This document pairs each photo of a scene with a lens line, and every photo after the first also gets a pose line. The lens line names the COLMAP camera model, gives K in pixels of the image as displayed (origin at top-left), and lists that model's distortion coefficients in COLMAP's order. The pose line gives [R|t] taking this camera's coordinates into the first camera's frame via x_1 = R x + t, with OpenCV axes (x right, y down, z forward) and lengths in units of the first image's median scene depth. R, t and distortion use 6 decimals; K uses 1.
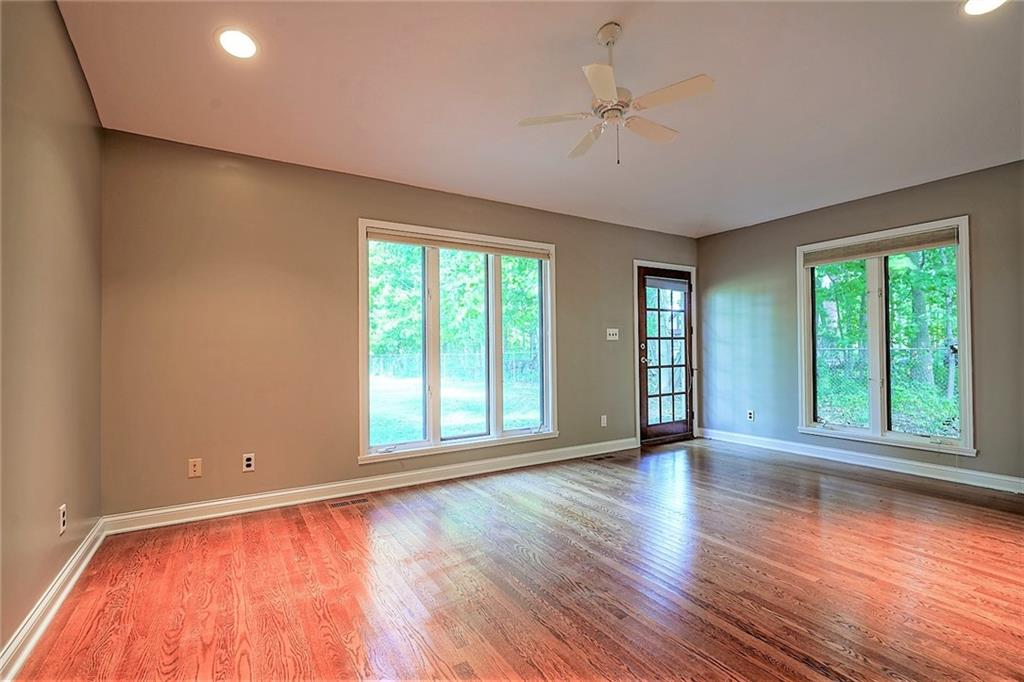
lens RADIAL K [[464.0, 0, 491.3], [0, 464.0, 327.3], [0, 0, 1]] dist [-0.002494, -0.000052]
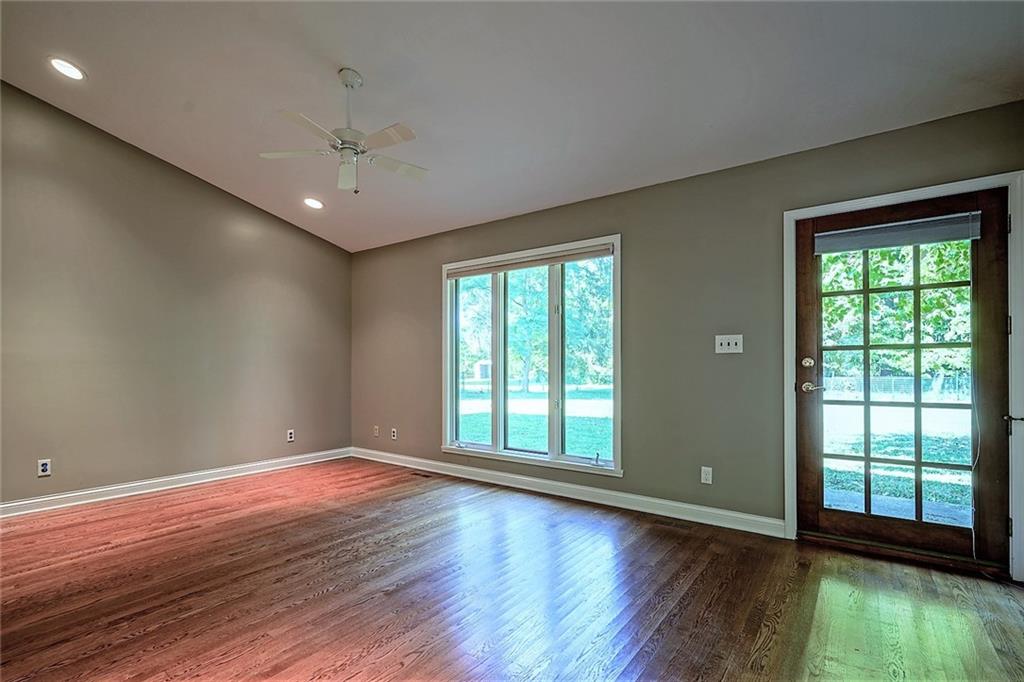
lens RADIAL K [[467.1, 0, 503.4], [0, 467.1, 345.5], [0, 0, 1]] dist [-0.010436, 0.000056]
pose [[0.383823, -0.030021, -0.922919, 0.884919], [0.040467, 0.999058, -0.015668, 0.017801], [0.922520, -0.031334, 0.384676, 0.567568]]
